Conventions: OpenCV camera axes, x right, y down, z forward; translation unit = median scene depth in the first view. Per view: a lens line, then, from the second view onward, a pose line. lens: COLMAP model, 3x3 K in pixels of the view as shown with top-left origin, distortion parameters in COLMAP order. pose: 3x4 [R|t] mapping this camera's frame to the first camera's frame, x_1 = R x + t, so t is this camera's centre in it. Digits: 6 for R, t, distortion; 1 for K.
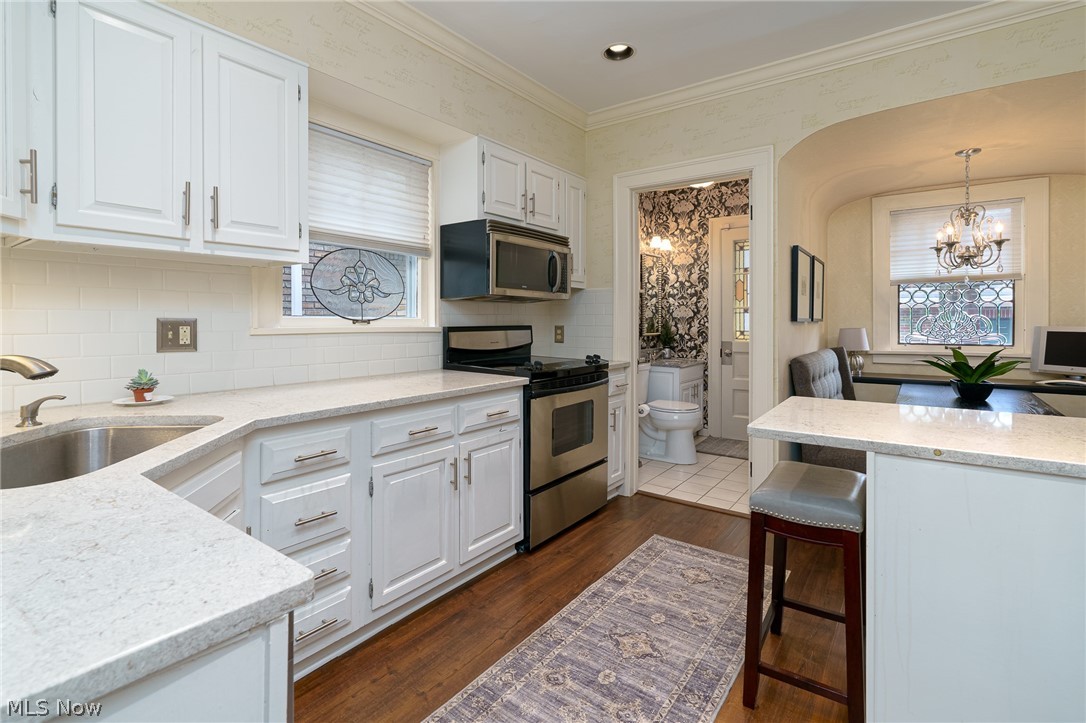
lens RADIAL K [[498.5, 0, 563.8], [0, 498.5, 322.6], [0, 0, 1]] dist [0.003111, 0.002259]
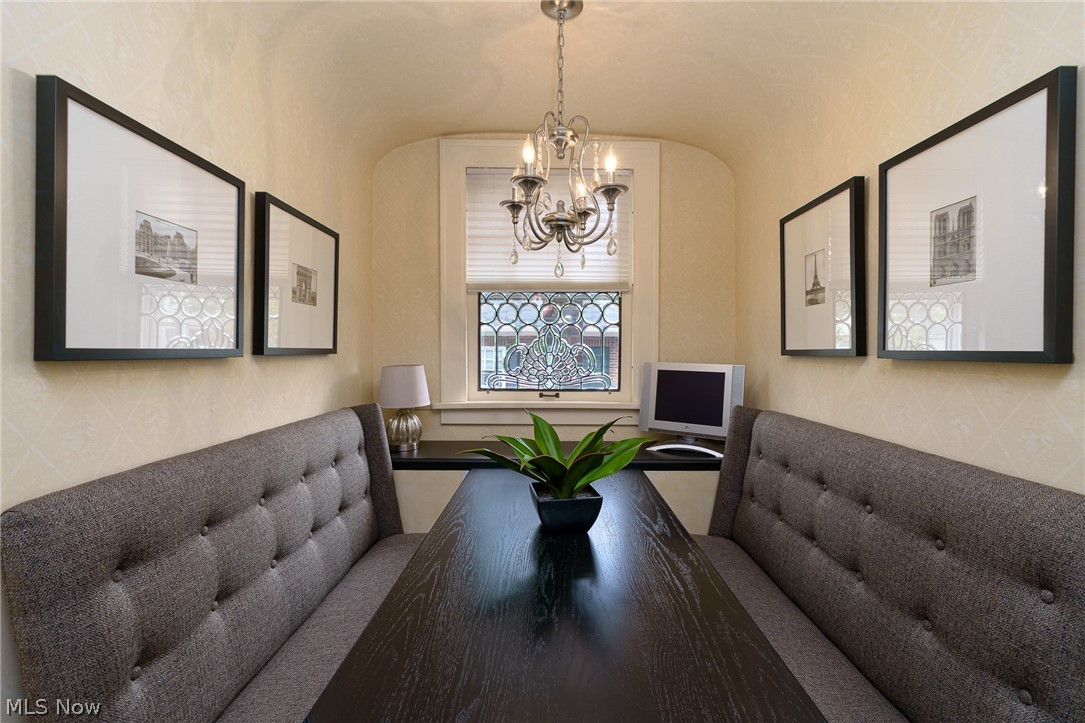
lens RADIAL K [[498.1, 0, 542.6], [0, 498.1, 351.6], [0, 0, 1]] dist [0.003111, 0.002259]
pose [[0.819980, 0.005278, 0.572369, 0.390771], [-0.007003, 0.999975, 0.000810, -0.005680], [-0.572350, -0.004672, 0.819996, 0.463361]]
